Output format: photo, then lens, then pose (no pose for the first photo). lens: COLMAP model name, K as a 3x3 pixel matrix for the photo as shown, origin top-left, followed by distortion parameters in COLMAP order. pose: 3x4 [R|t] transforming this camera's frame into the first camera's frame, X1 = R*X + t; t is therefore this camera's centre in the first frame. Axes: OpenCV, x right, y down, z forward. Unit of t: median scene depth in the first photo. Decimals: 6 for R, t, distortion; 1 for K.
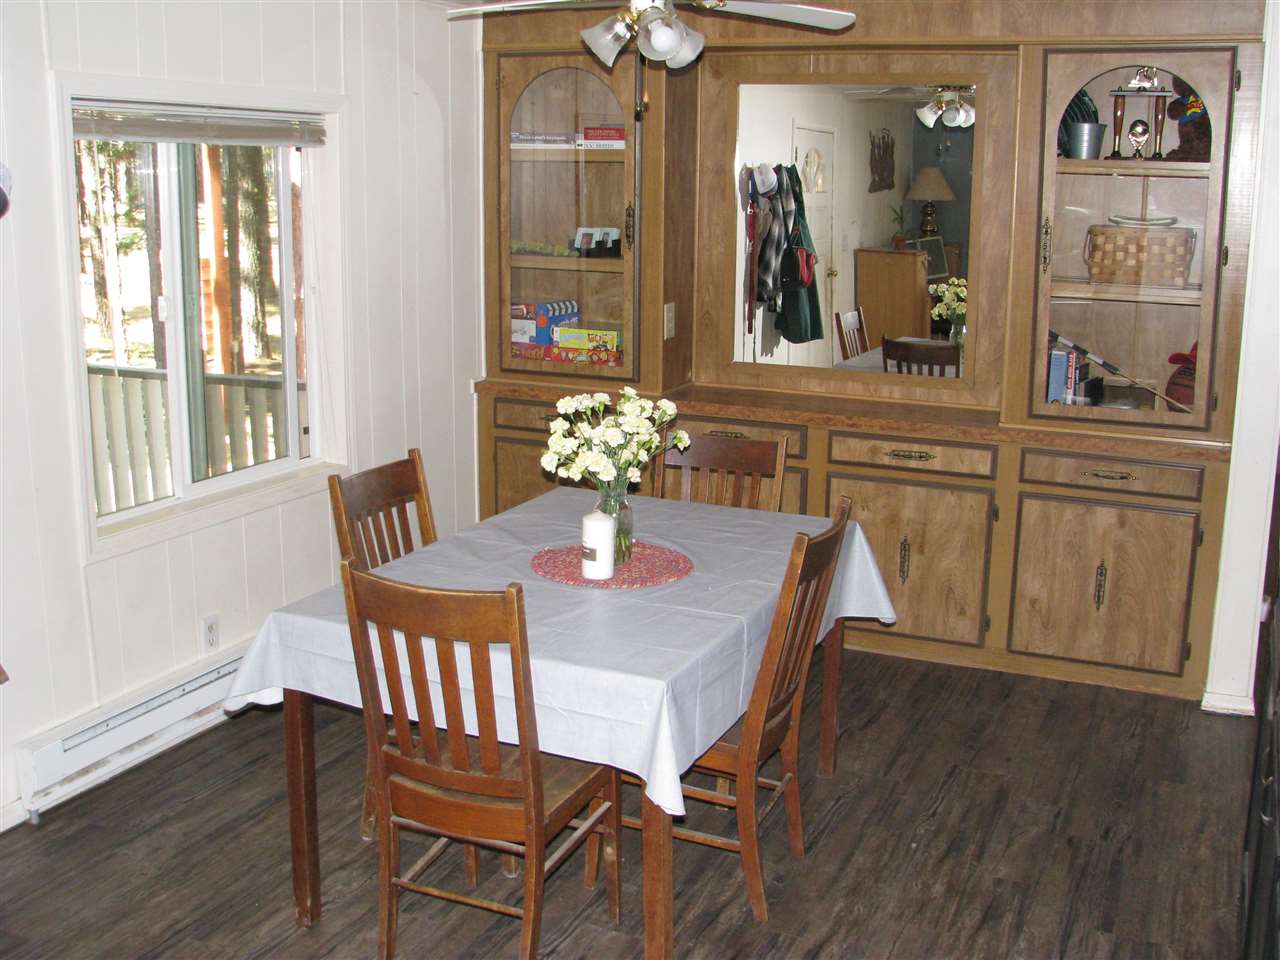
lens RADIAL K [[1399.8, 0, 682.4], [0, 1399.8, 494.3], [0, 0, 1]] dist [-0.128684, 0.000000]
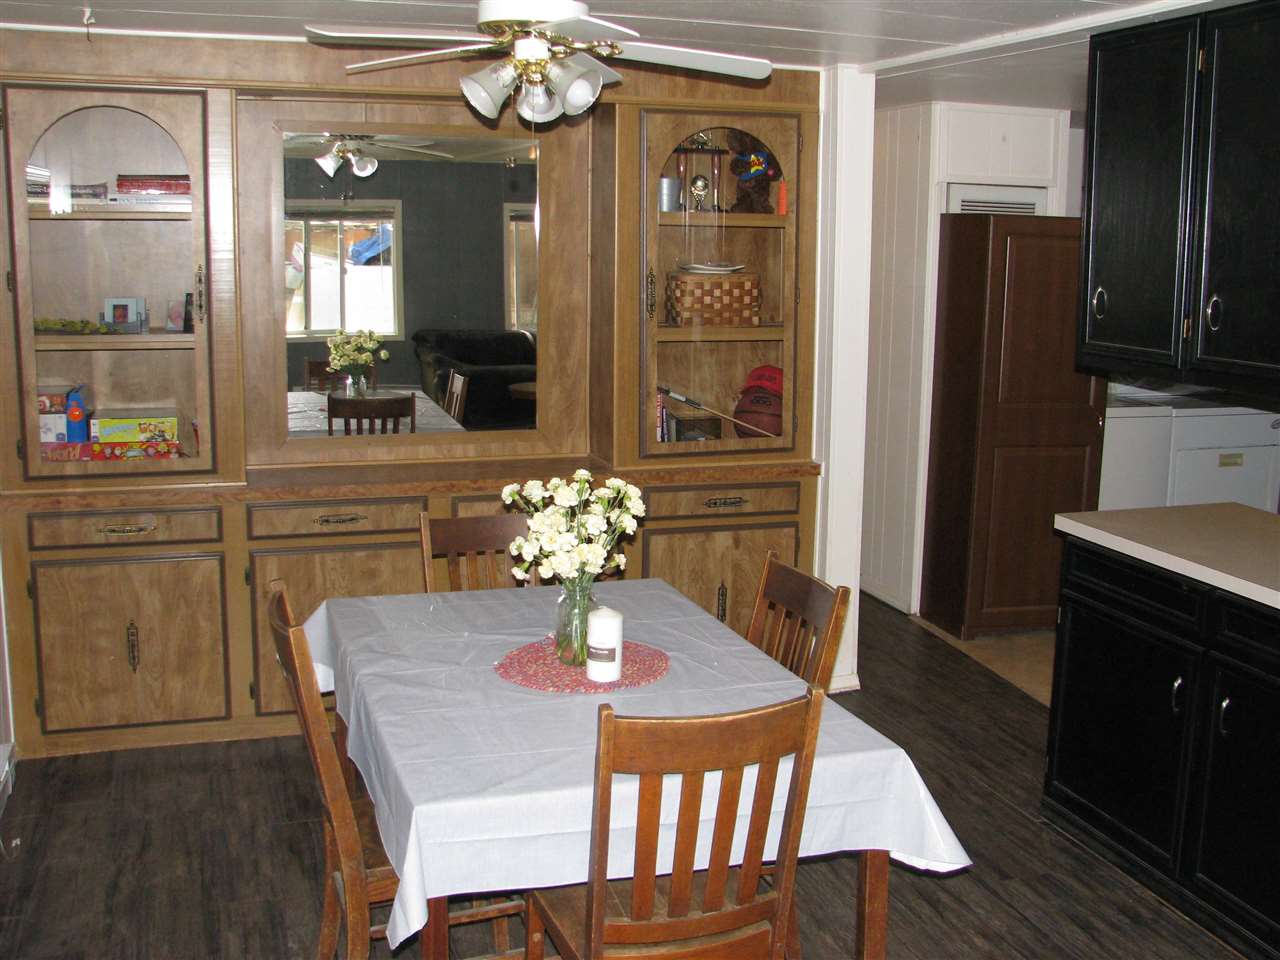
lens RADIAL K [[1399.8, 0, 642.9], [0, 1399.8, 471.3], [0, 0, 1]] dist [-0.128684, 0.000000]
pose [[0.729100, -0.118152, 0.674131, -0.441457], [0.150705, 0.988526, 0.010260, -0.054218], [-0.667608, 0.094114, 0.738540, 0.214134]]
